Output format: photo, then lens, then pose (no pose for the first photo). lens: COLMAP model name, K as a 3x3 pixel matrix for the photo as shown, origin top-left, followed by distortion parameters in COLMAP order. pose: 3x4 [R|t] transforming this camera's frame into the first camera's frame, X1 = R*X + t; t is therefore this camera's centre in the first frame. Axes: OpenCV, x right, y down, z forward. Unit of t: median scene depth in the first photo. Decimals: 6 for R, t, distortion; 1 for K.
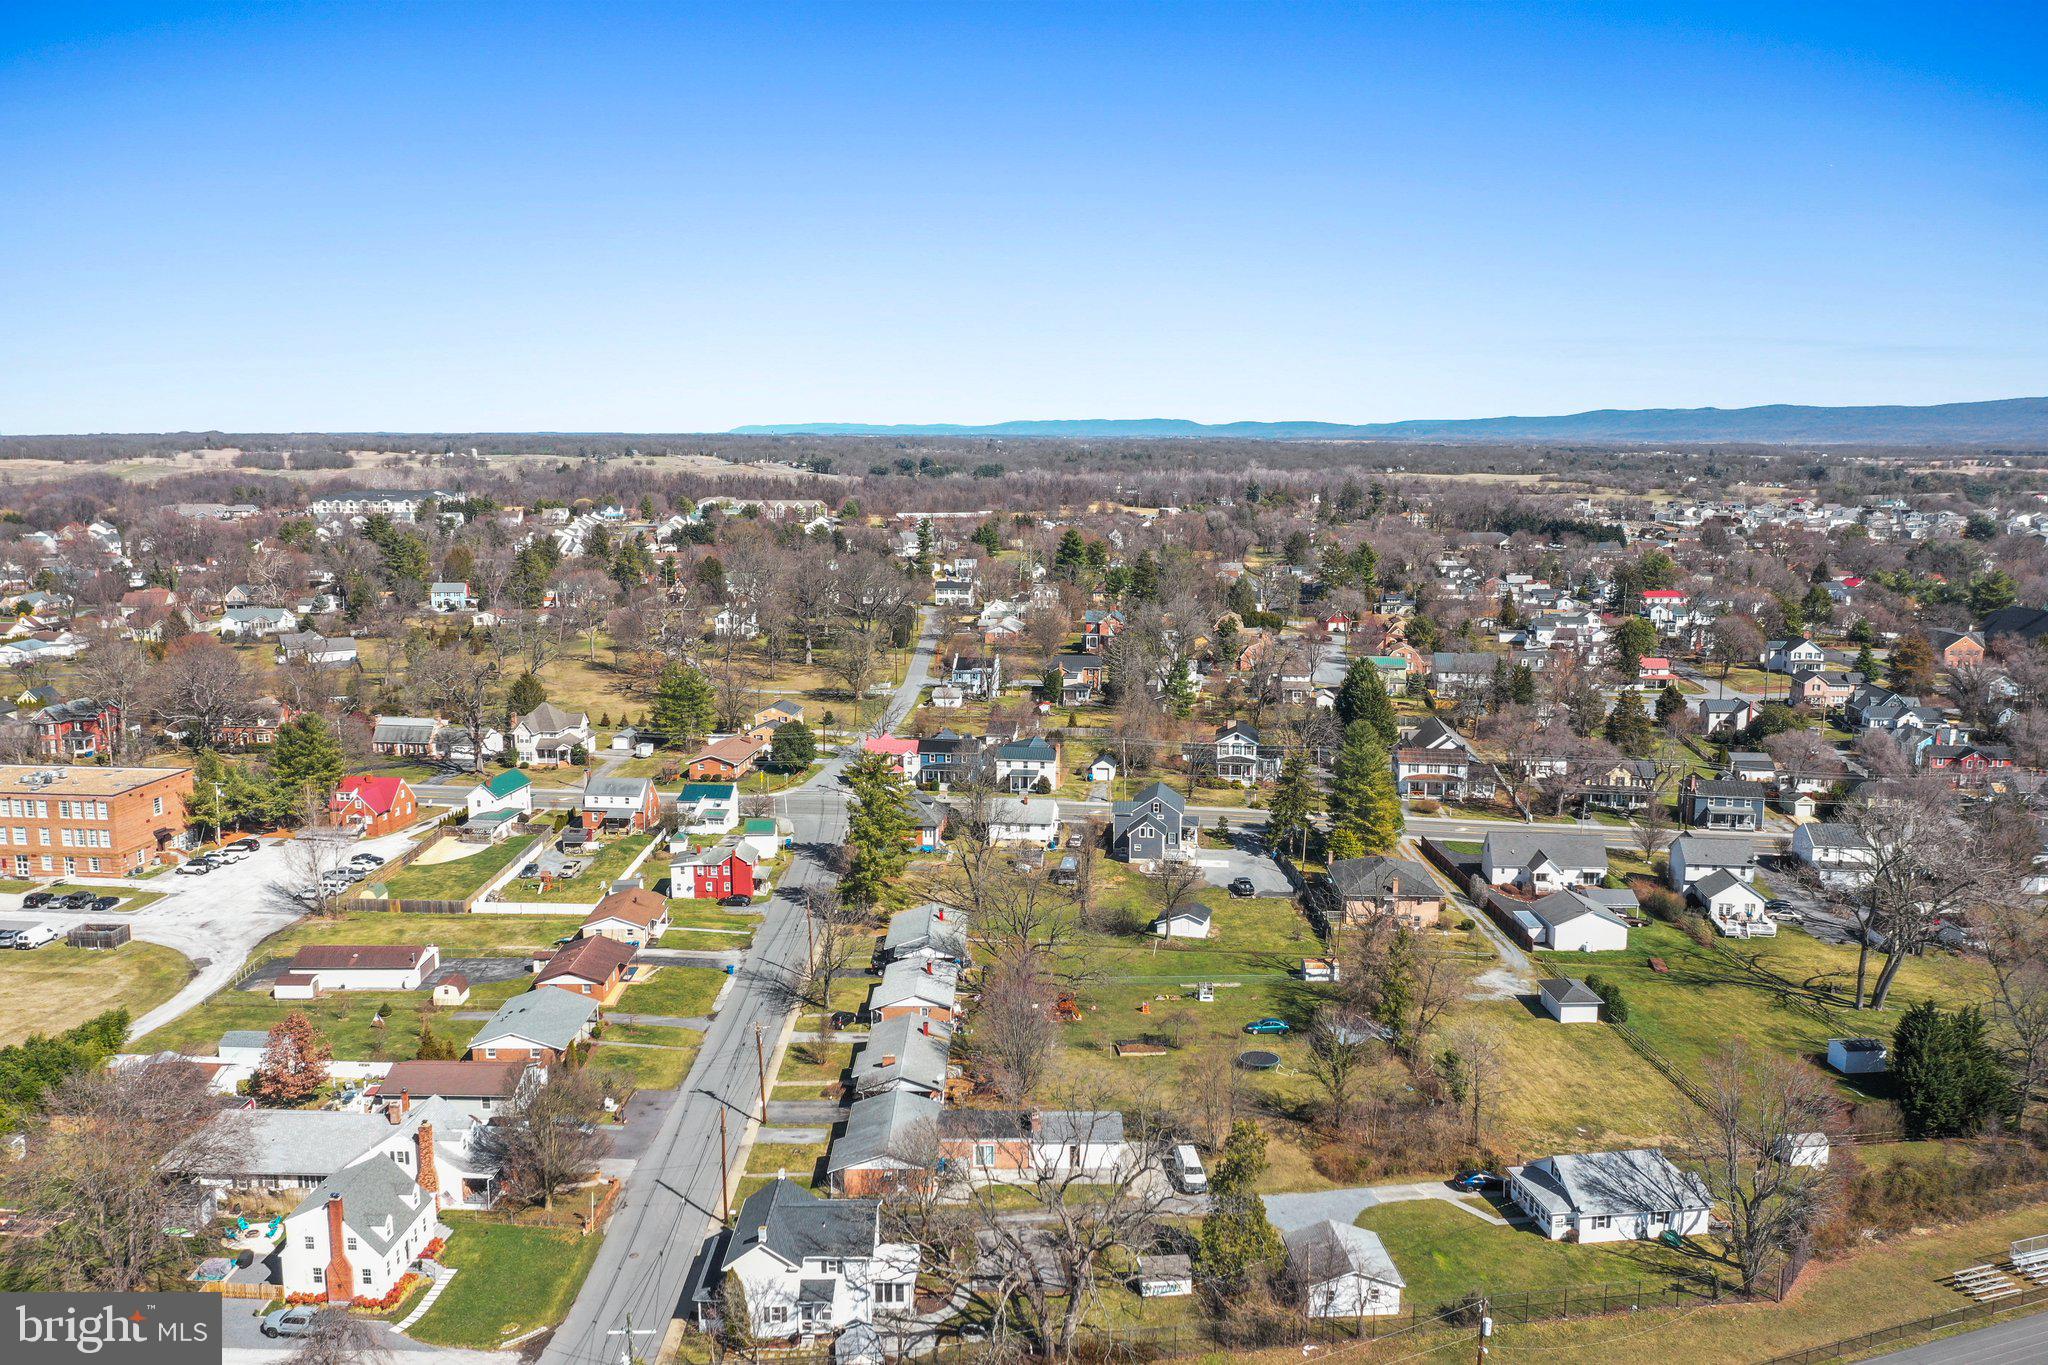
lens RADIAL K [[1606.0, 0, 1008.9], [0, 1606.0, 683.0], [0, 0, 1]] dist [-0.012248, 0.002722]
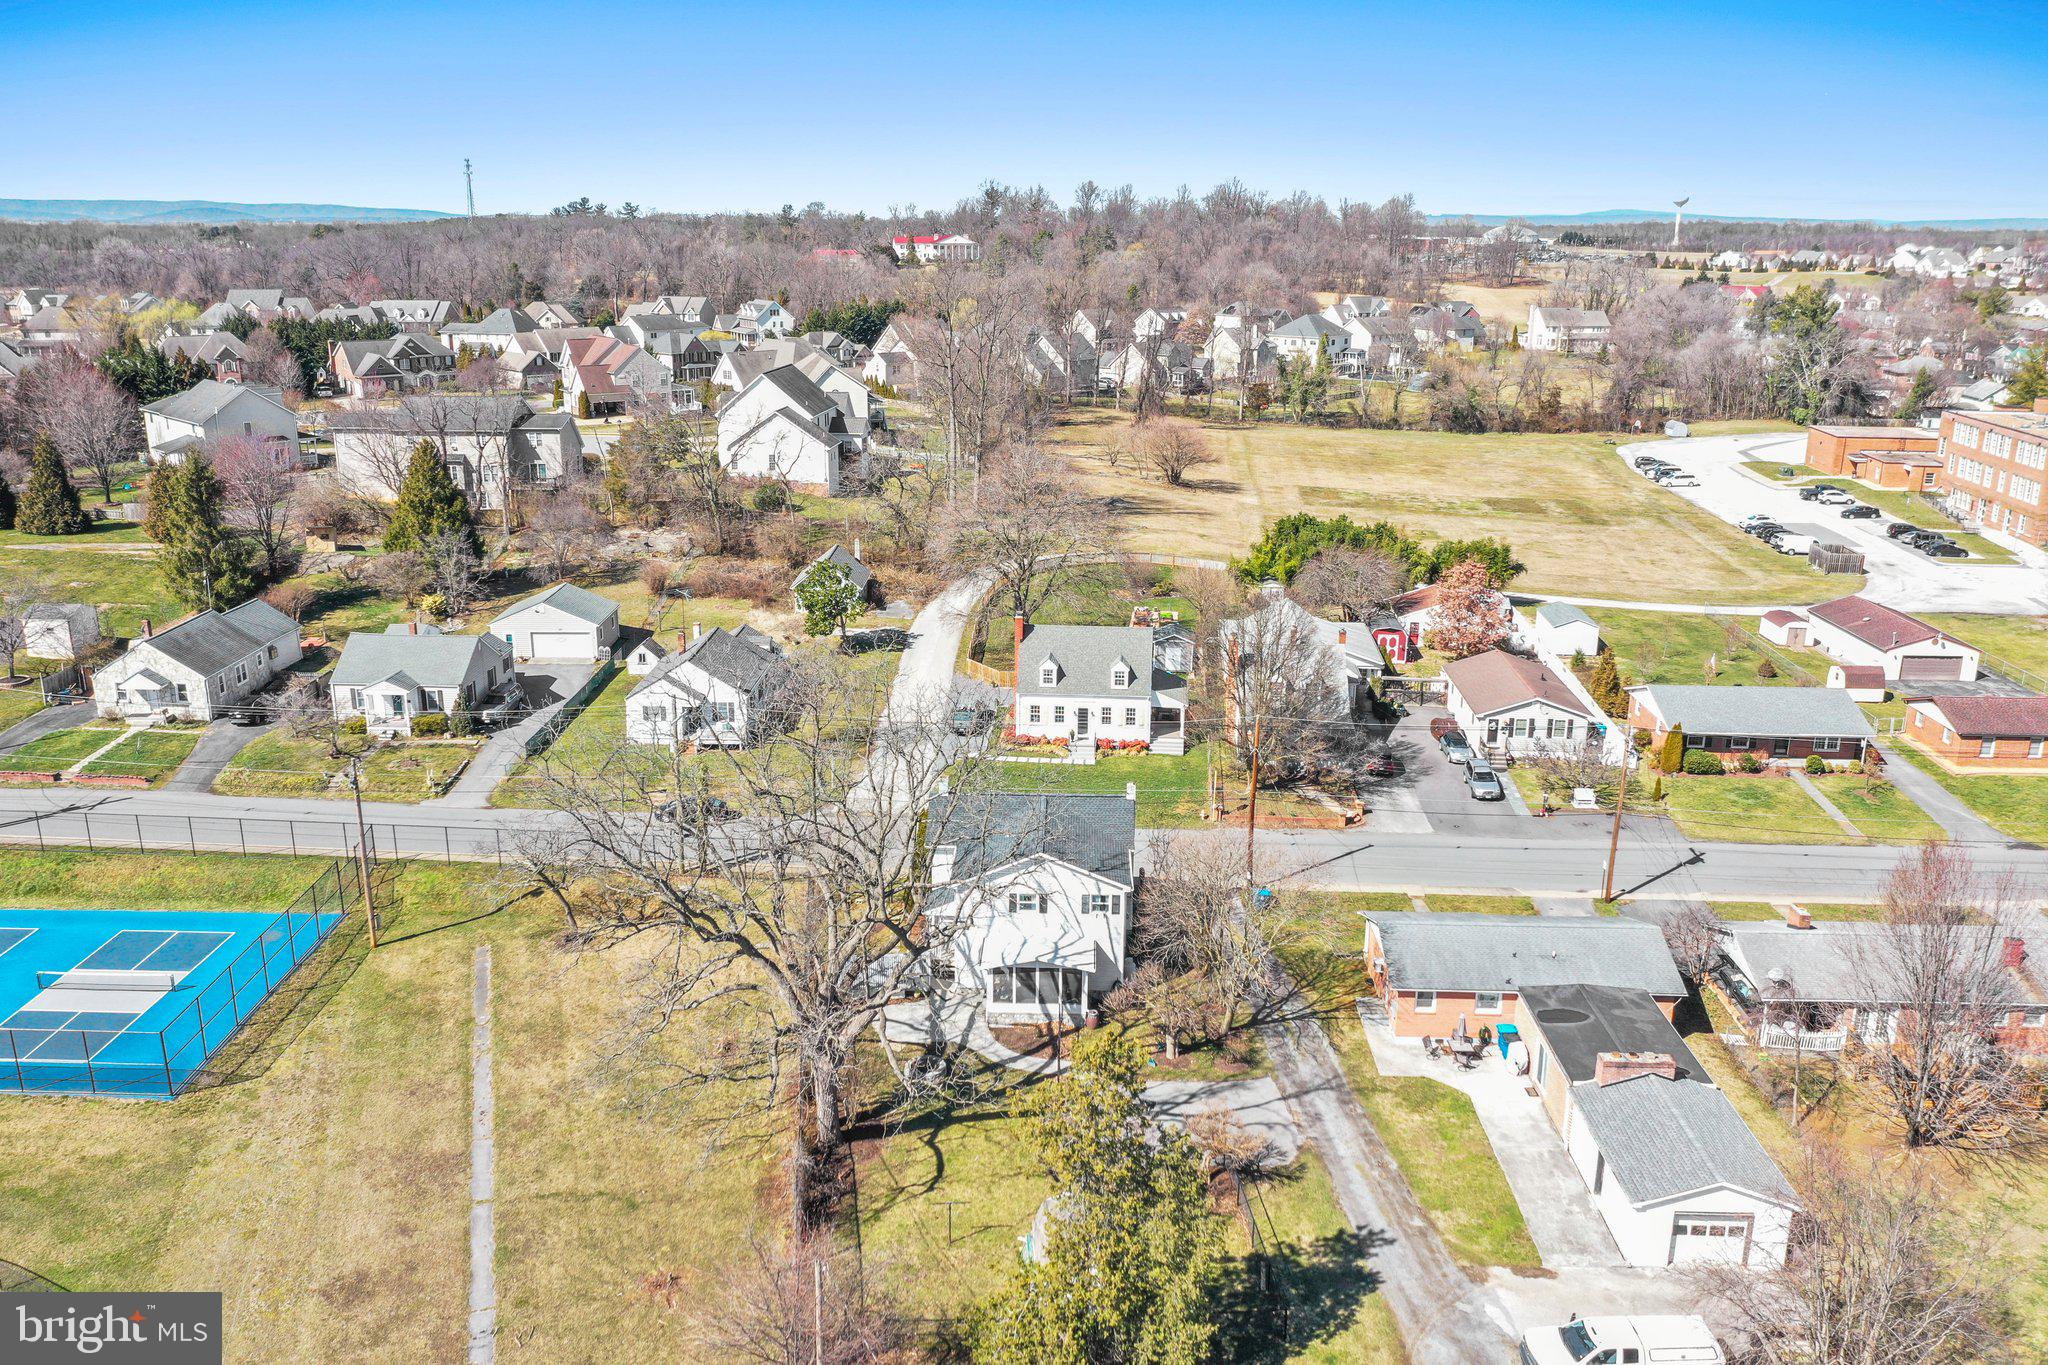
lens RADIAL K [[1606.0, 0, 1022.0], [0, 1606.0, 687.8], [0, 0, 1]] dist [-0.012248, 0.002722]
pose [[-0.042177, 0.277058, -0.959927, 0.319220], [-0.160726, 0.946387, 0.280212, 0.056805], [0.986097, 0.166104, 0.004614, 0.620104]]
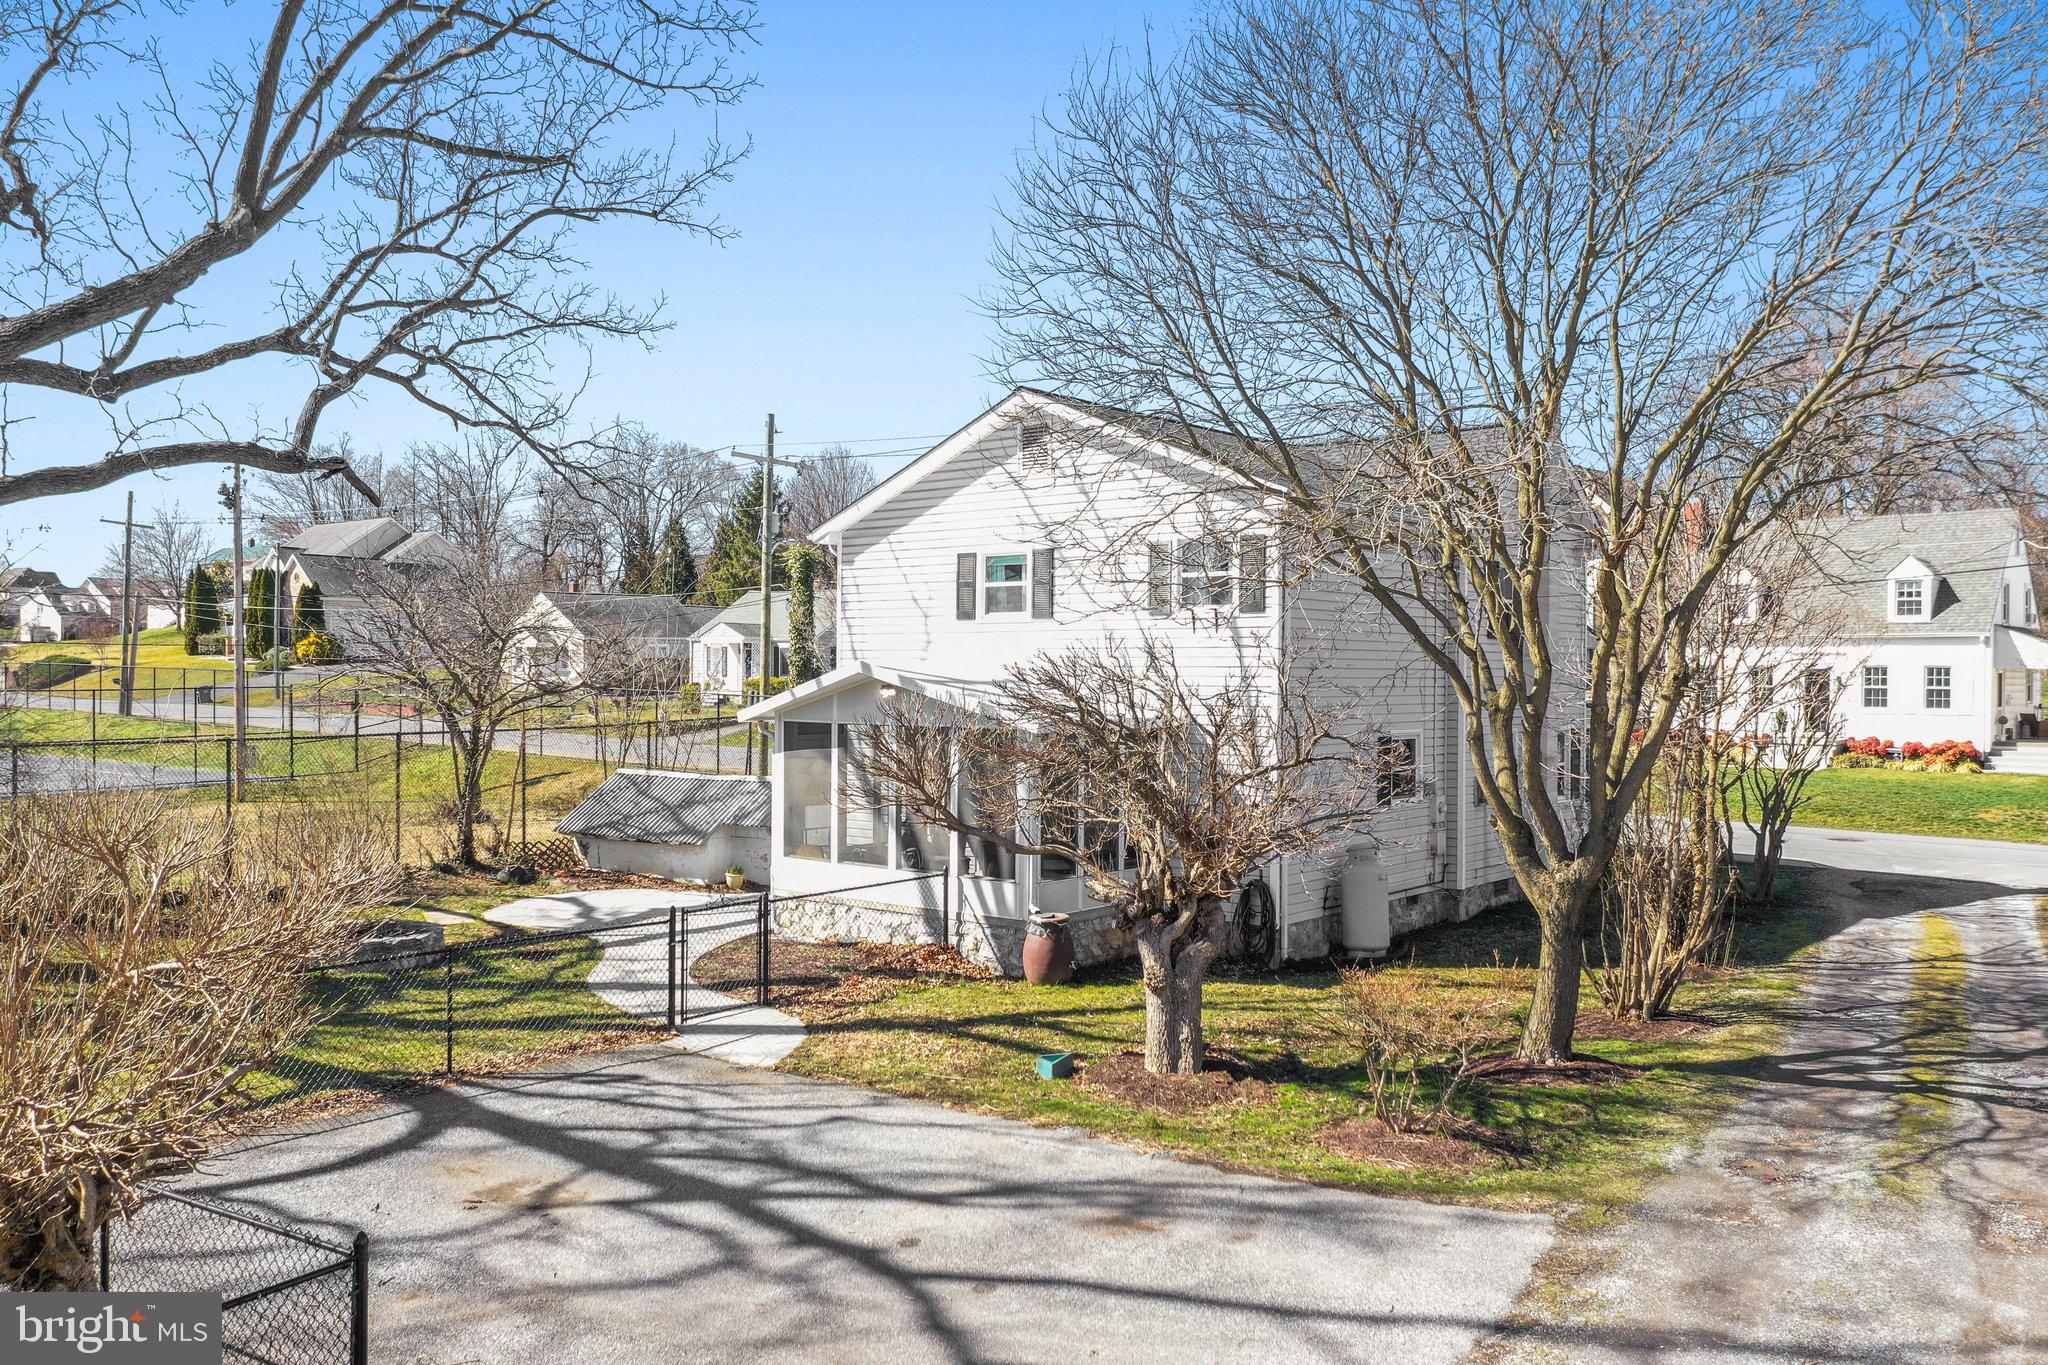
lens RADIAL K [[1606.0, 0, 1024.1], [0, 1606.0, 672.5], [0, 0, 1]] dist [-0.012248, 0.002722]
pose [[-0.635634, -0.001572, -0.771989, 0.039980], [-0.123606, 0.987304, 0.099763, 0.215114], [0.762031, 0.158835, -0.627758, 0.711216]]
